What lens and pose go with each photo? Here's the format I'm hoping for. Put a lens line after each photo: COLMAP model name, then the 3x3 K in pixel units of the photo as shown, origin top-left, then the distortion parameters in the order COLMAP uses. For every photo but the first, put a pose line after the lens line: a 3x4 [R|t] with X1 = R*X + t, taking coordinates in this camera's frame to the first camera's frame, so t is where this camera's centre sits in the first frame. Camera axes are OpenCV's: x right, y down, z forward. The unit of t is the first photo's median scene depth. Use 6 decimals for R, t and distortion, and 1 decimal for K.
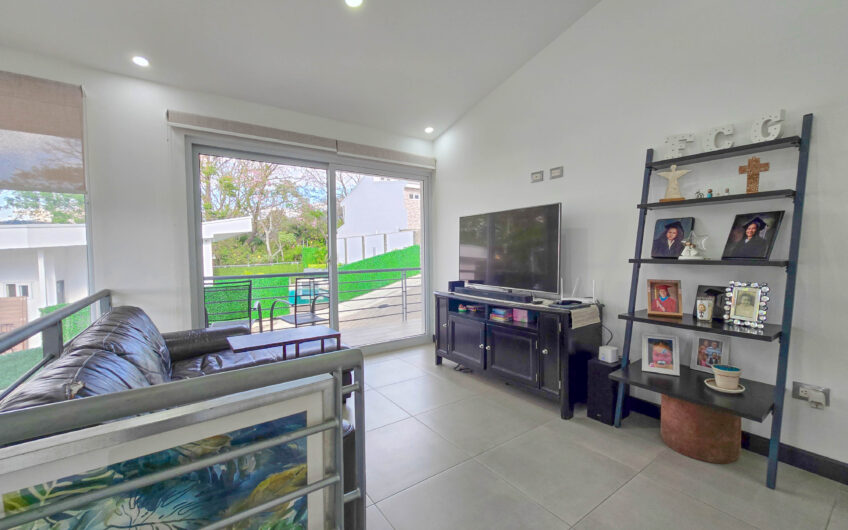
lens RADIAL K [[347.8, 0, 428.4], [0, 347.8, 264.5], [0, 0, 1]] dist [-0.003204, -0.000191]
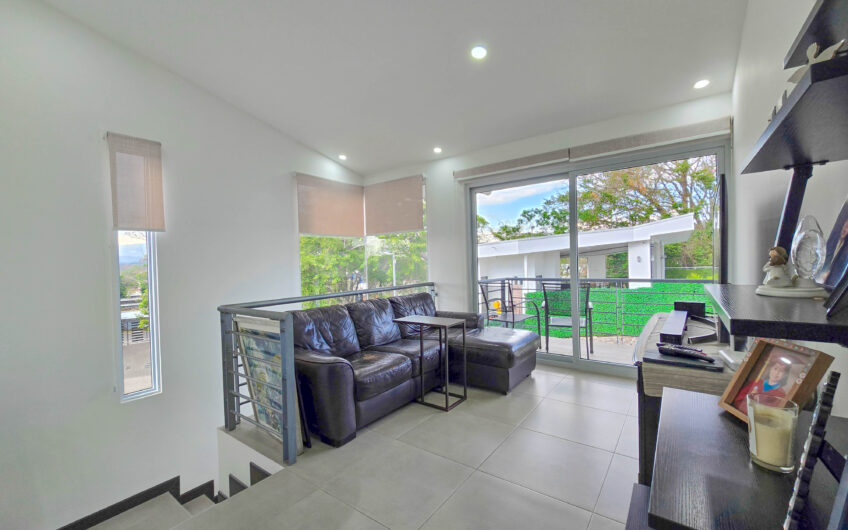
lens RADIAL K [[347.8, 0, 428.4], [0, 347.8, 264.5], [0, 0, 1]] dist [-0.003204, -0.000191]
pose [[0.310283, 0.015865, -0.950512, 0.584694], [-0.014232, 0.999826, 0.012043, -0.029140], [0.950538, 0.009791, 0.310455, 0.311724]]
